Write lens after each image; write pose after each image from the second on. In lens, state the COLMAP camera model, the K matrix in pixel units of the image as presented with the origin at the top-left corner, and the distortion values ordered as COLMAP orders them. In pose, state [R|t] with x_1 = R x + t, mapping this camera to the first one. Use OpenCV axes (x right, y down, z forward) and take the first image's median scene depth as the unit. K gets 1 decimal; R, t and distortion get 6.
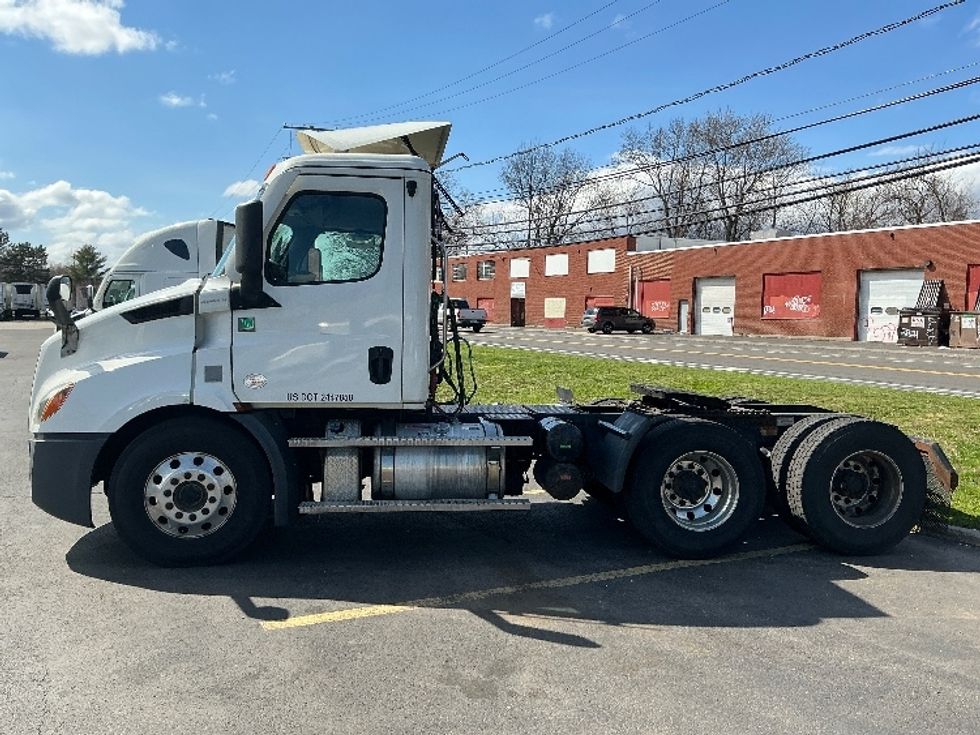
lens RADIAL K [[808.3, 0, 495.1], [0, 808.3, 368.9], [0, 0, 1]] dist [0.150302, -0.306030]
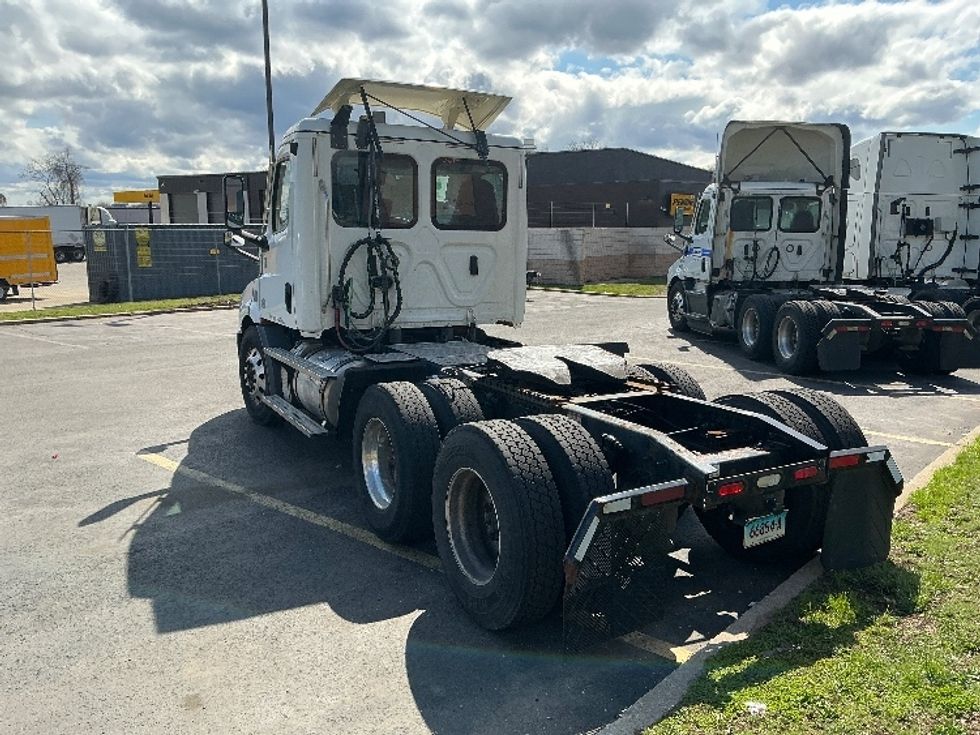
lens RADIAL K [[808.3, 0, 495.1], [0, 808.3, 368.9], [0, 0, 1]] dist [0.150302, -0.306030]
pose [[0.360016, 0.137030, -0.922828, 1.177262], [-0.048031, 0.990565, 0.128350, -0.074642], [0.931709, -0.001884, 0.363201, 0.865933]]
